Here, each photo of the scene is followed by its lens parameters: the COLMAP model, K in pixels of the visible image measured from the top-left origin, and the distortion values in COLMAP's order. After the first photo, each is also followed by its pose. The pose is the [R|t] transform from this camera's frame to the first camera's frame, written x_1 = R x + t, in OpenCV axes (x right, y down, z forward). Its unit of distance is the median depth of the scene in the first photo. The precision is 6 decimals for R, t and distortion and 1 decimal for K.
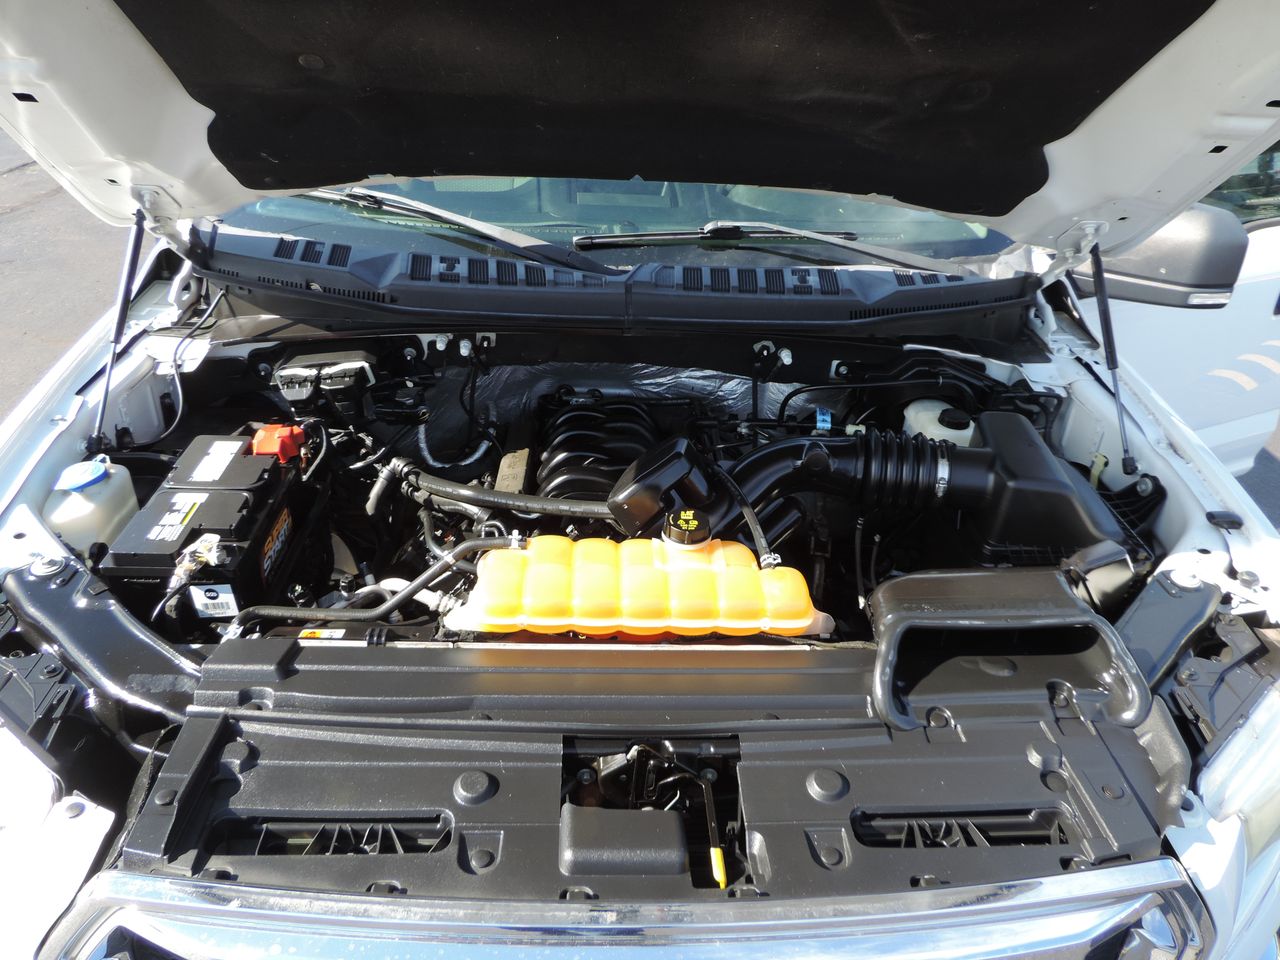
lens RADIAL K [[895.7, 0, 640.0], [0, 895.7, 480.0], [0, 0, 1]] dist [0.003563, 0.136154]
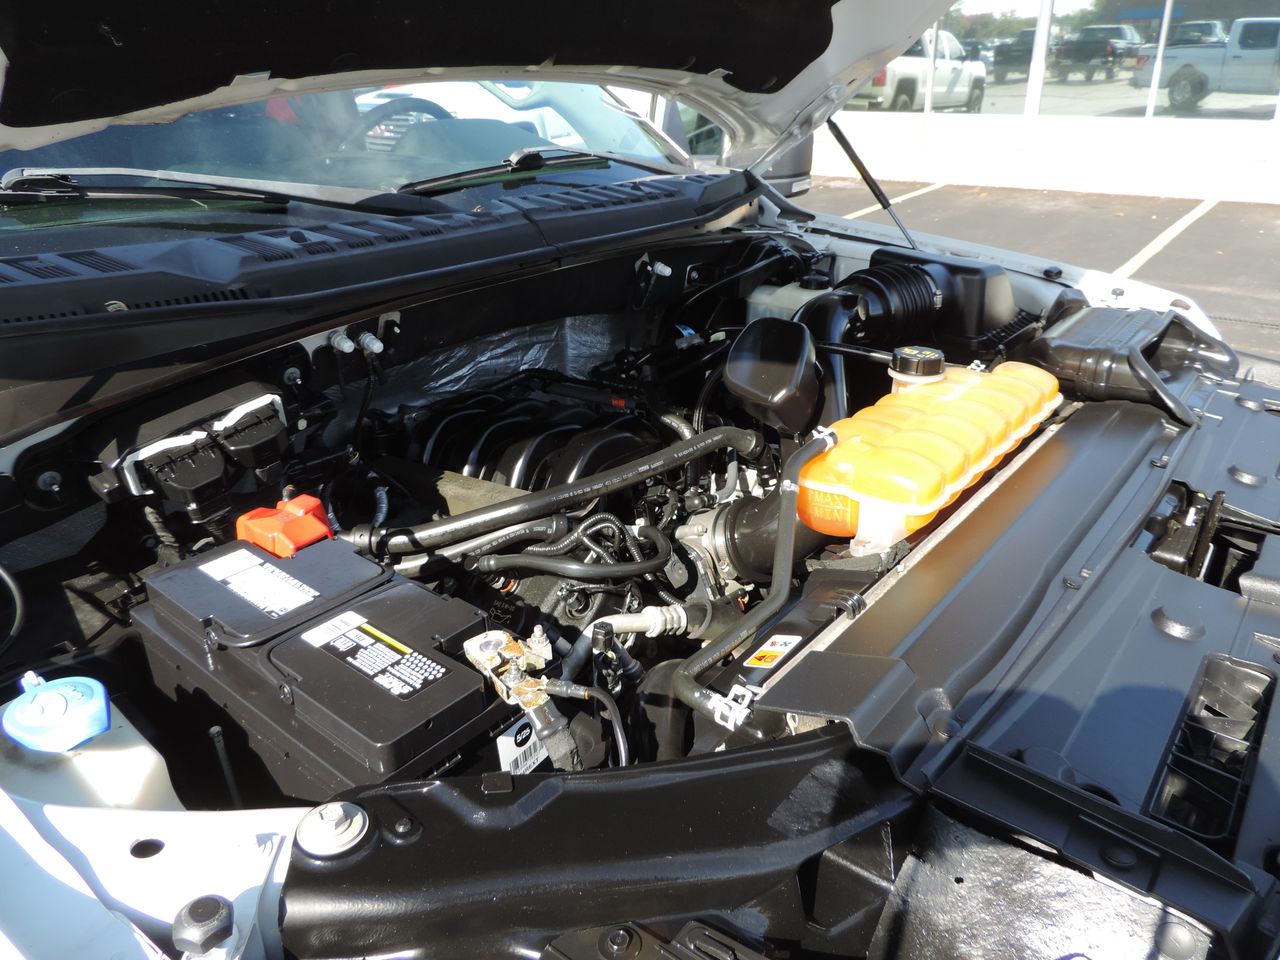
lens RADIAL K [[890.7, 0, 640.0], [0, 890.7, 480.0], [0, 0, 1]] dist [-0.038725, 0.040980]
pose [[0.656650, -0.355229, 0.665300, -0.546960], [0.418407, 0.905517, 0.070523, -0.014589], [-0.627492, 0.232058, 0.743238, 0.393850]]
